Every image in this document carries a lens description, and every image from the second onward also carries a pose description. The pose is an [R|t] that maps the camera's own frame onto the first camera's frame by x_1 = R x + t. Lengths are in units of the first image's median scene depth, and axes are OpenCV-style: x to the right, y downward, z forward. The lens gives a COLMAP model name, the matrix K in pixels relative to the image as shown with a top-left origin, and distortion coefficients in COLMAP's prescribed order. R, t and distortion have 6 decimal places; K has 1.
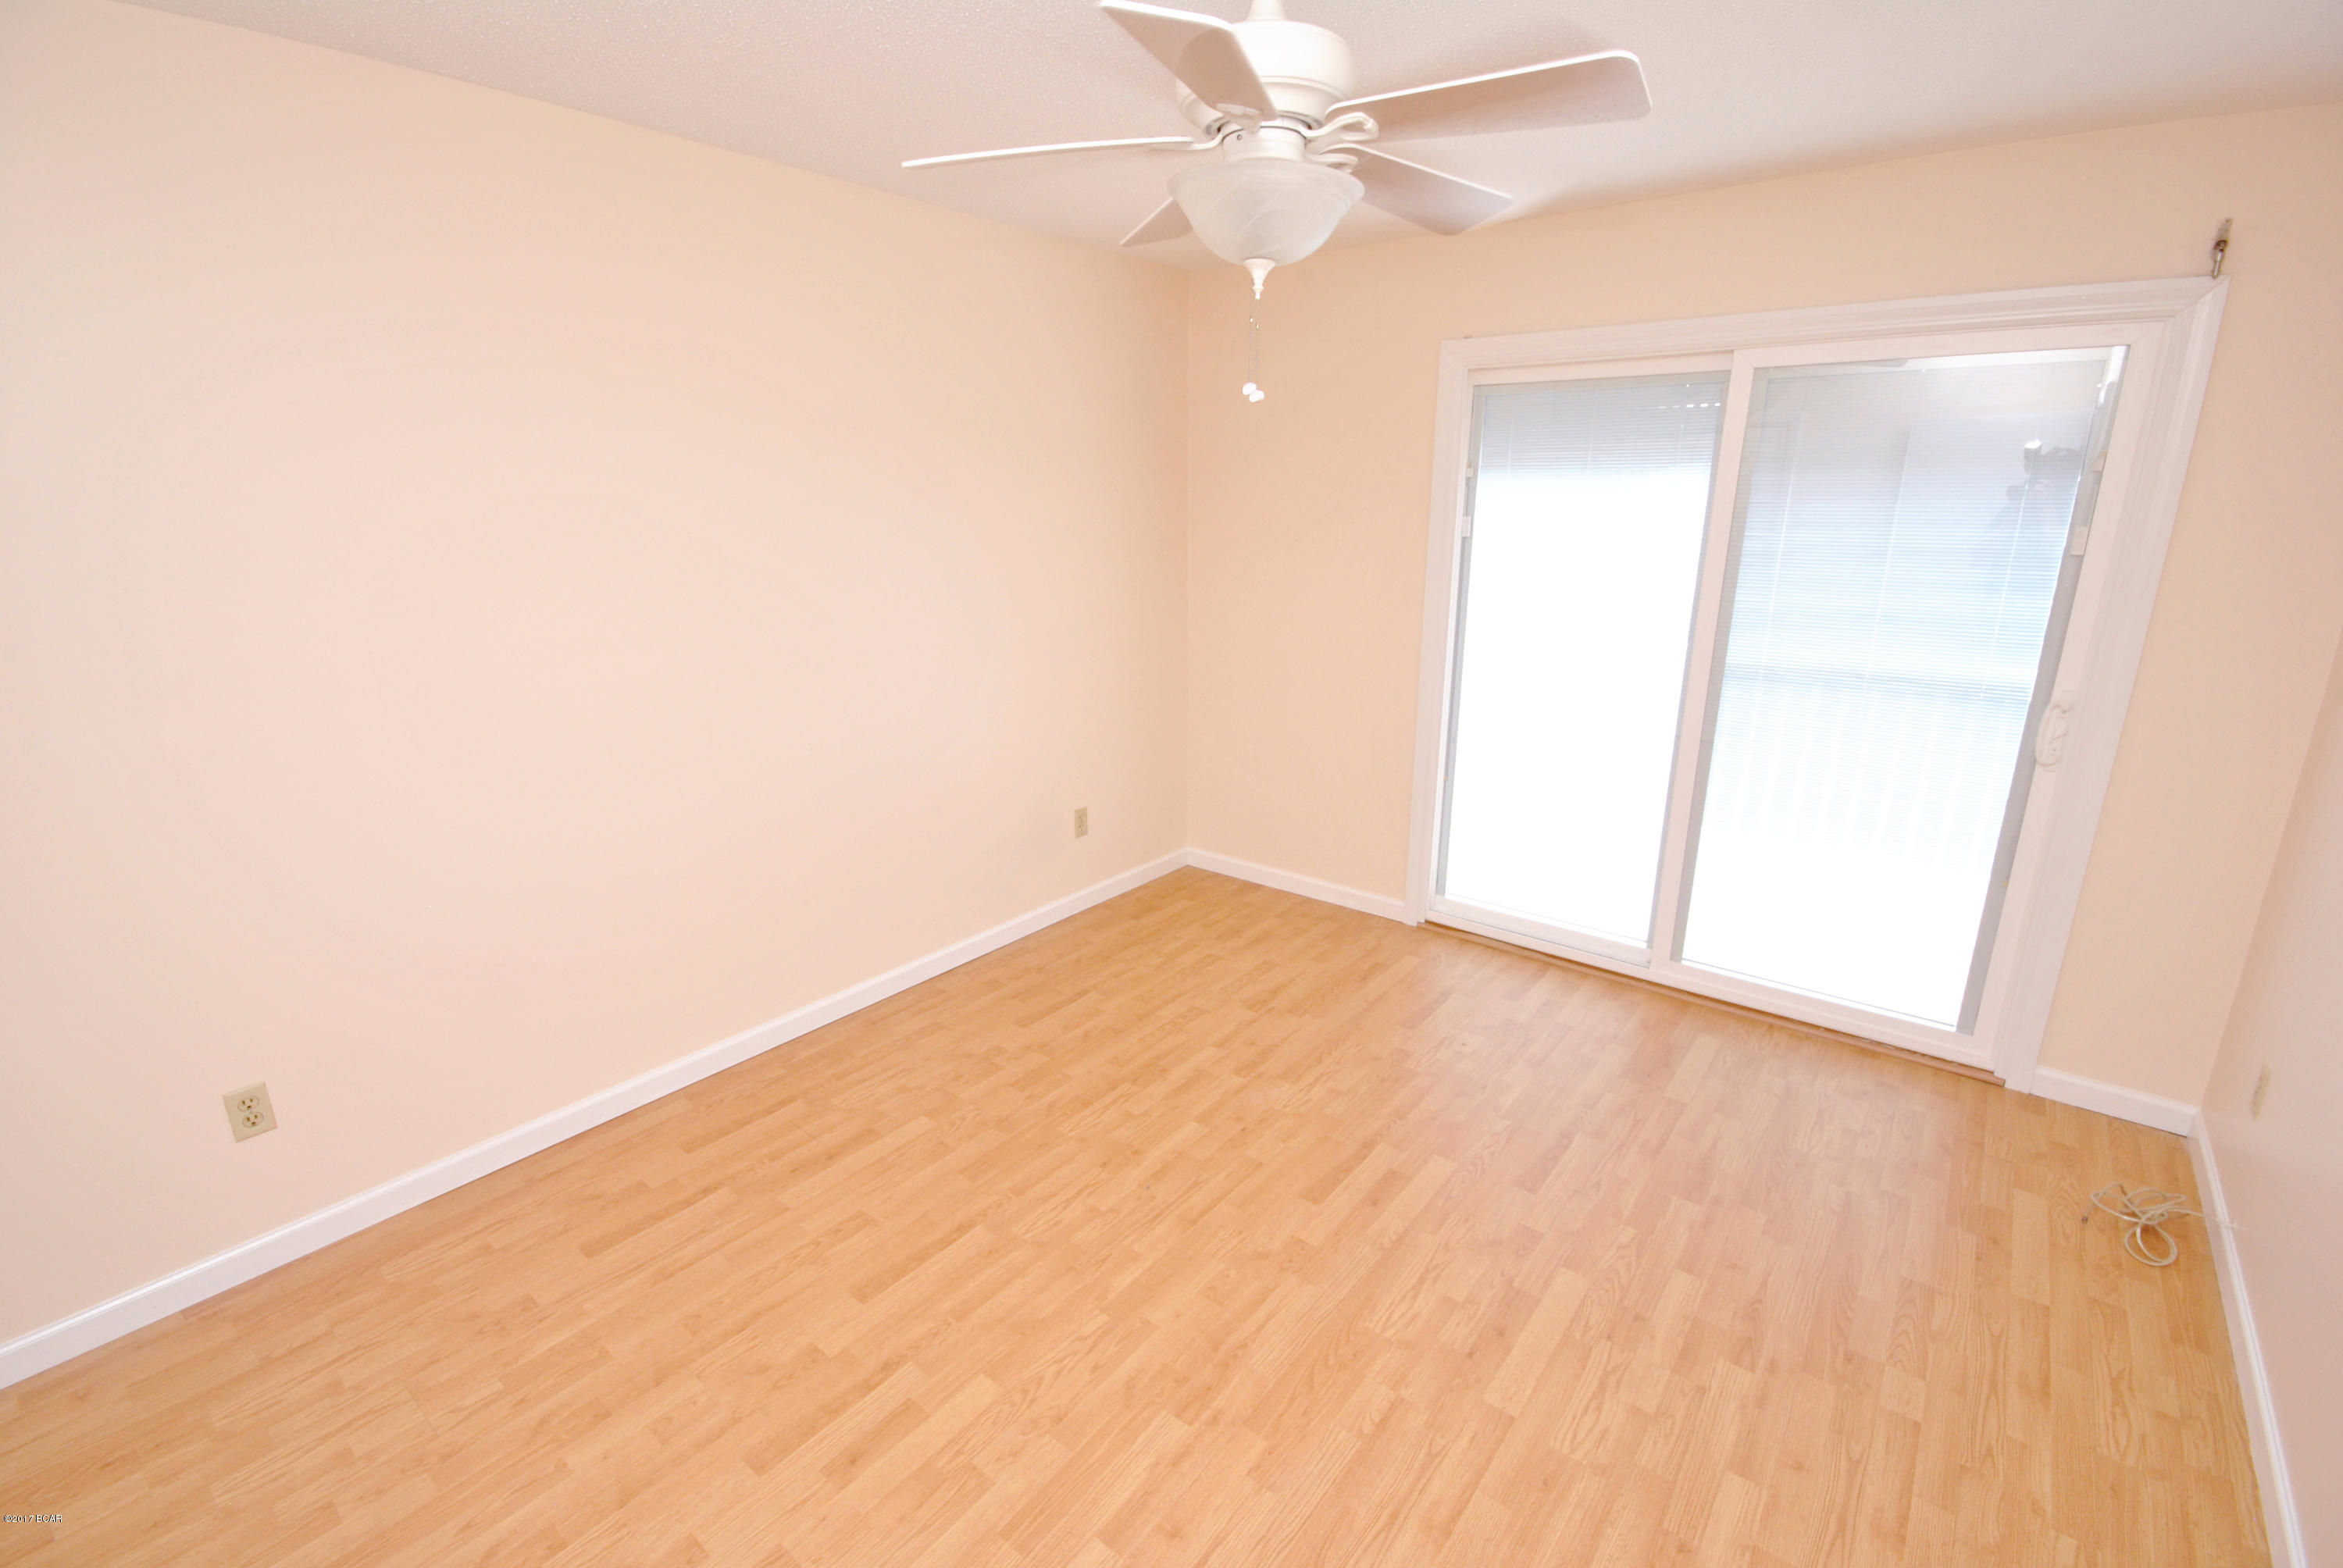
lens RADIAL K [[1033.9, 0, 1173.2], [0, 1033.9, 779.7], [0, 0, 1]] dist [-0.000405, 0.000021]
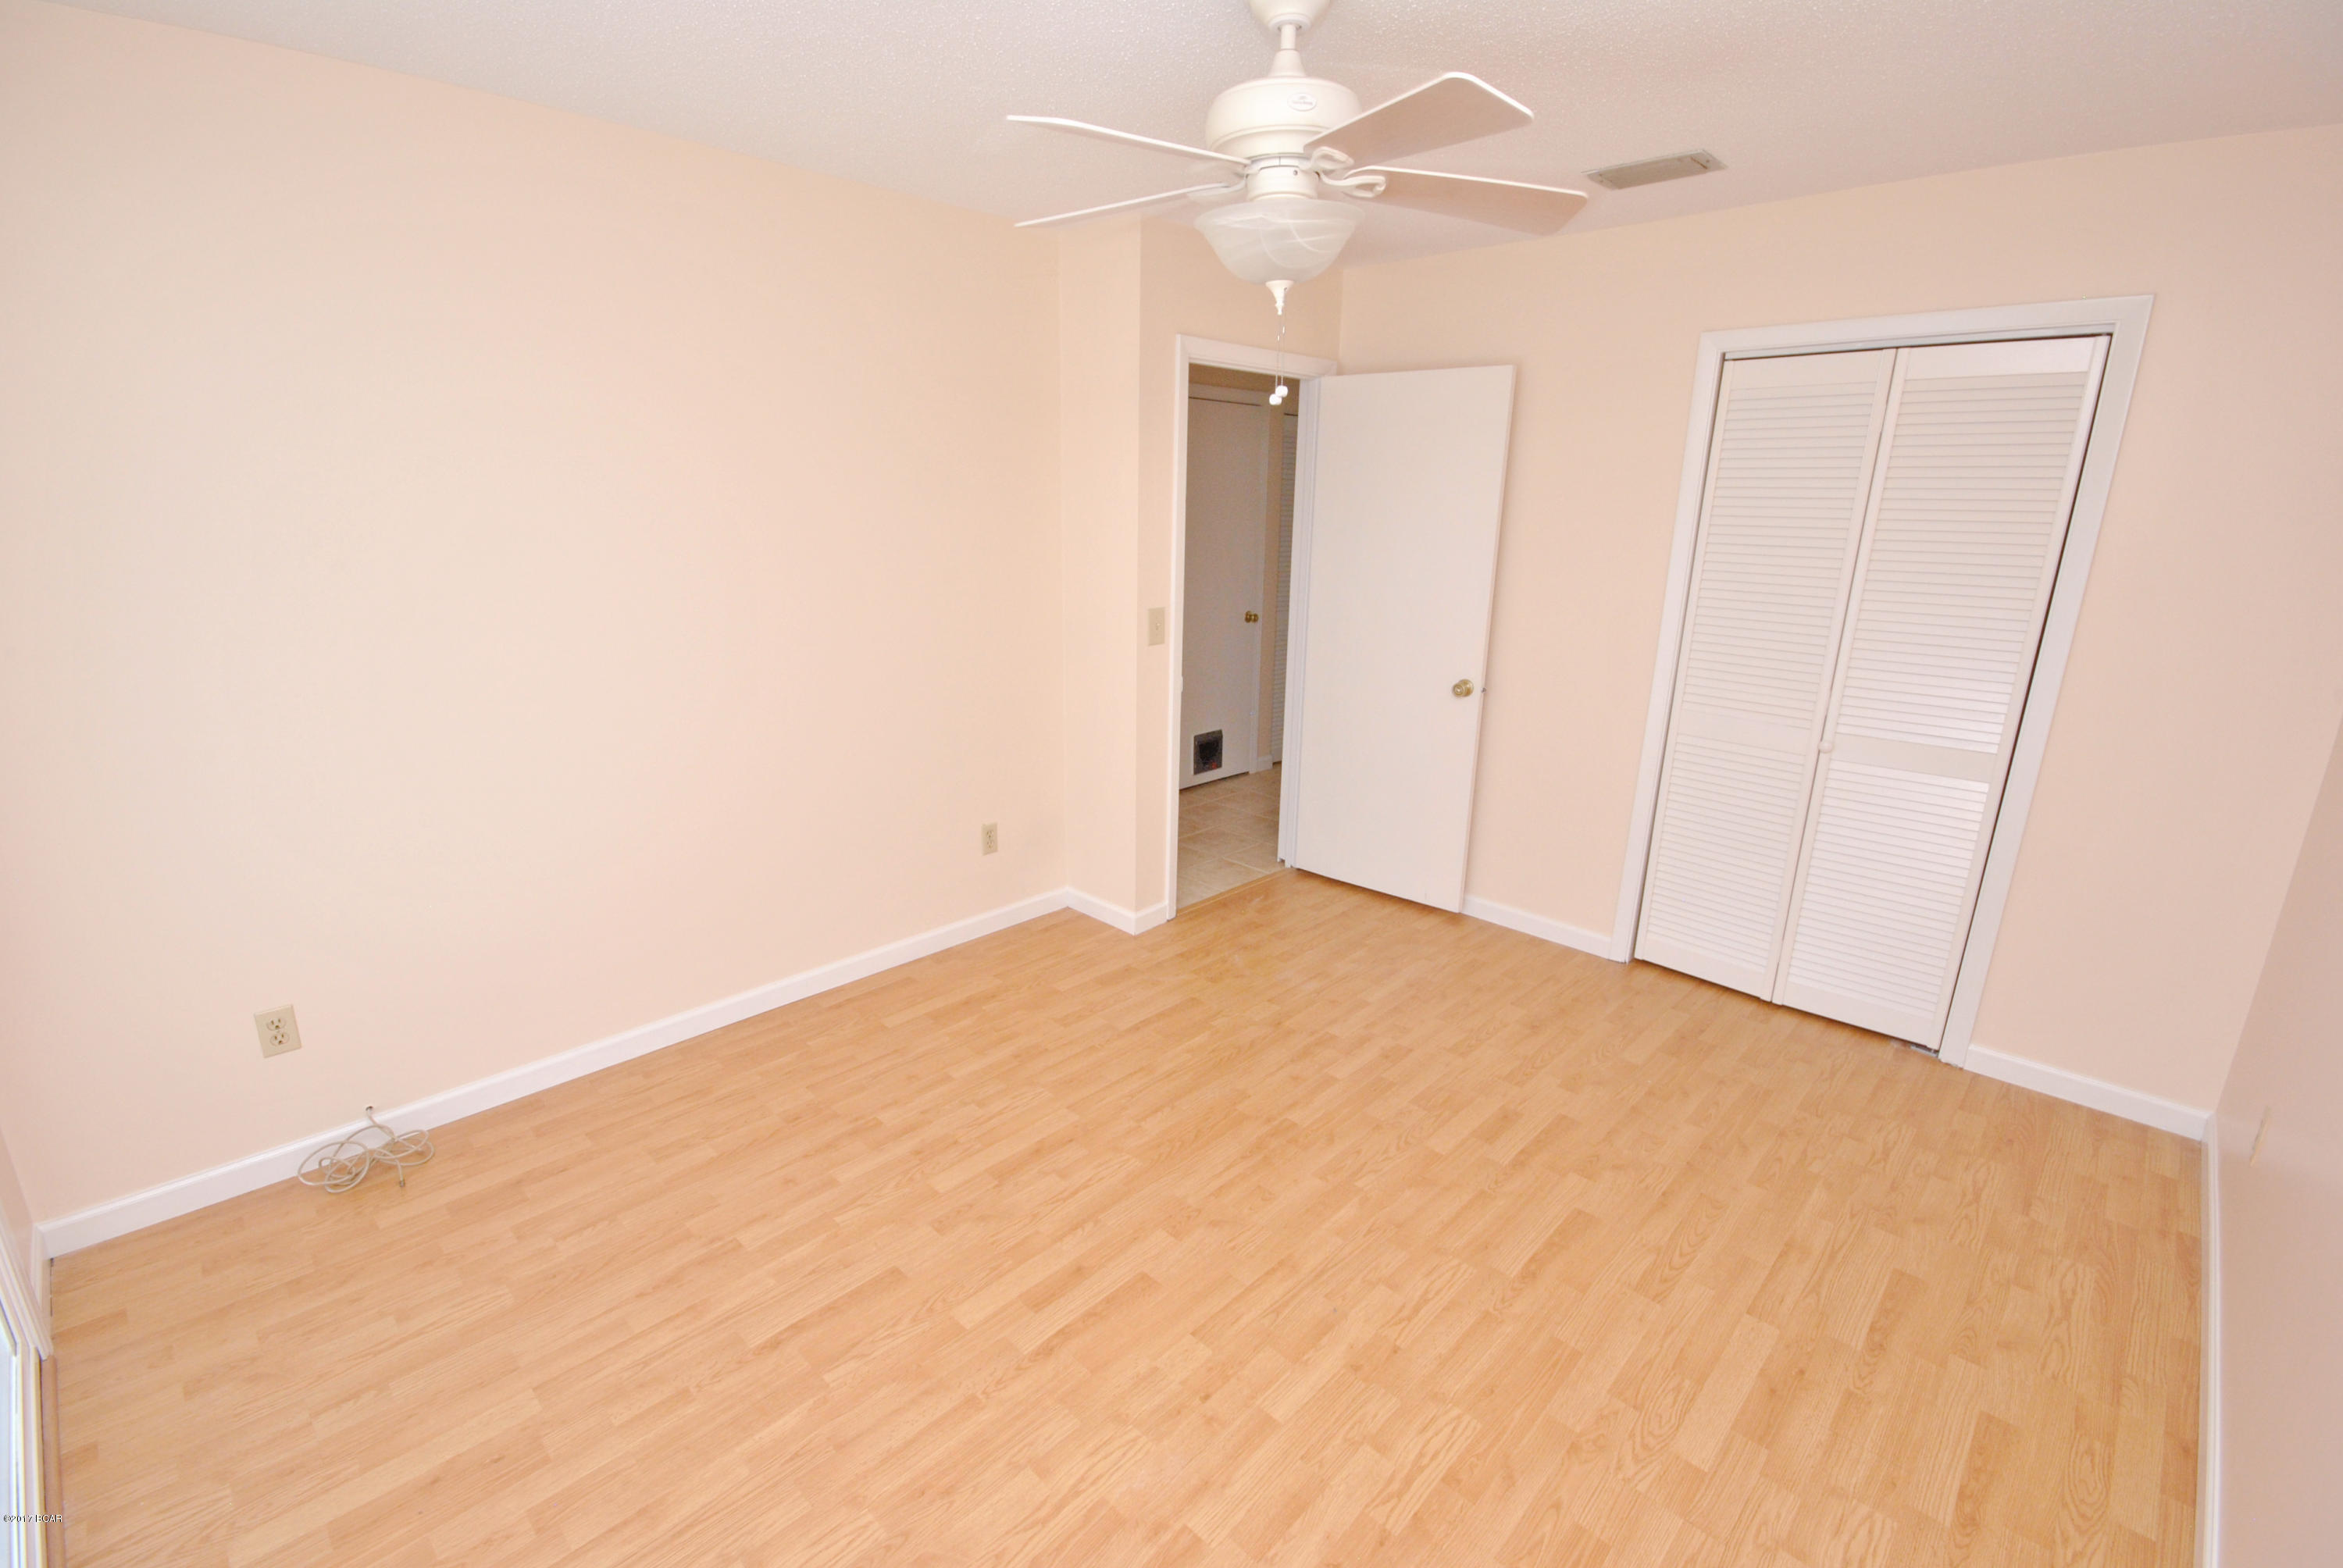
lens RADIAL K [[1033.9, 0, 1173.2], [0, 1033.9, 779.7], [0, 0, 1]] dist [-0.000405, 0.000021]
pose [[-0.995341, -0.042442, 0.086573, 0.056991], [0.008131, 0.857754, 0.513995, -0.449204], [-0.096073, 0.512305, -0.853413, 1.652678]]
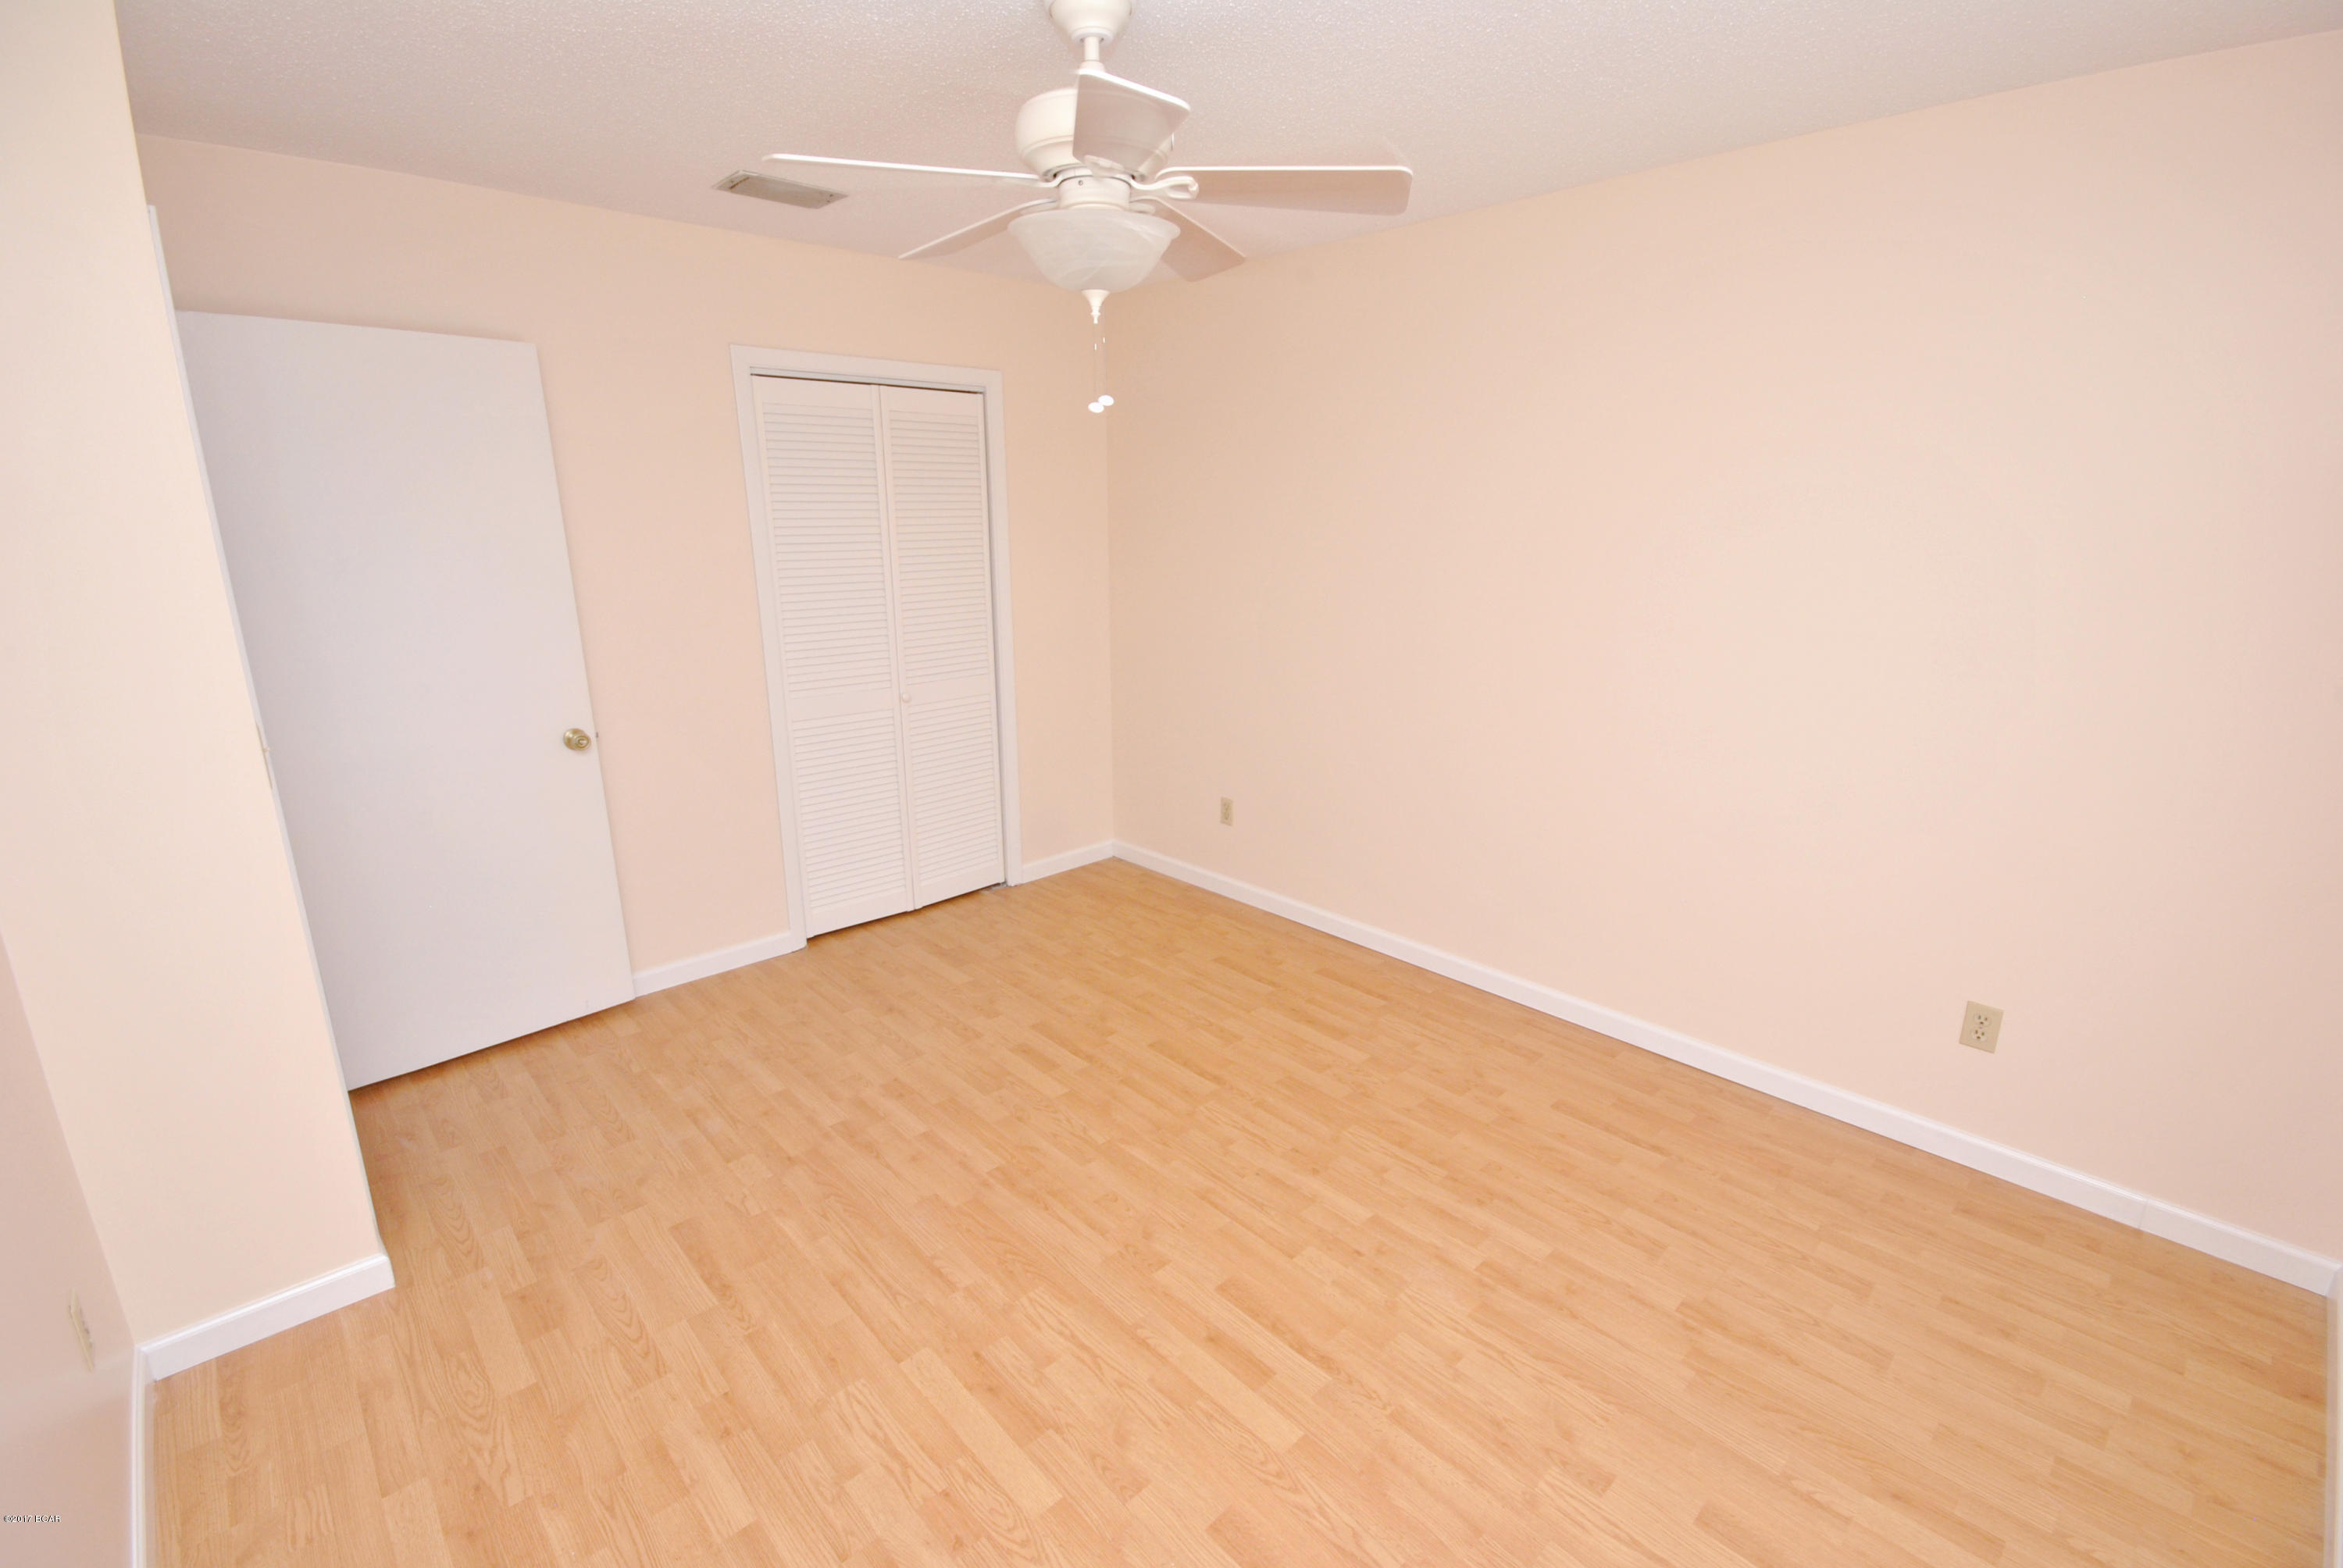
lens RADIAL K [[1033.9, 0, 1173.2], [0, 1033.9, 779.7], [0, 0, 1]] dist [-0.000405, 0.000021]
pose [[-0.144781, 0.249497, -0.957491, 0.949104], [-0.262664, 0.923277, 0.280298, -0.250334], [0.953963, 0.292080, -0.068139, 0.959162]]
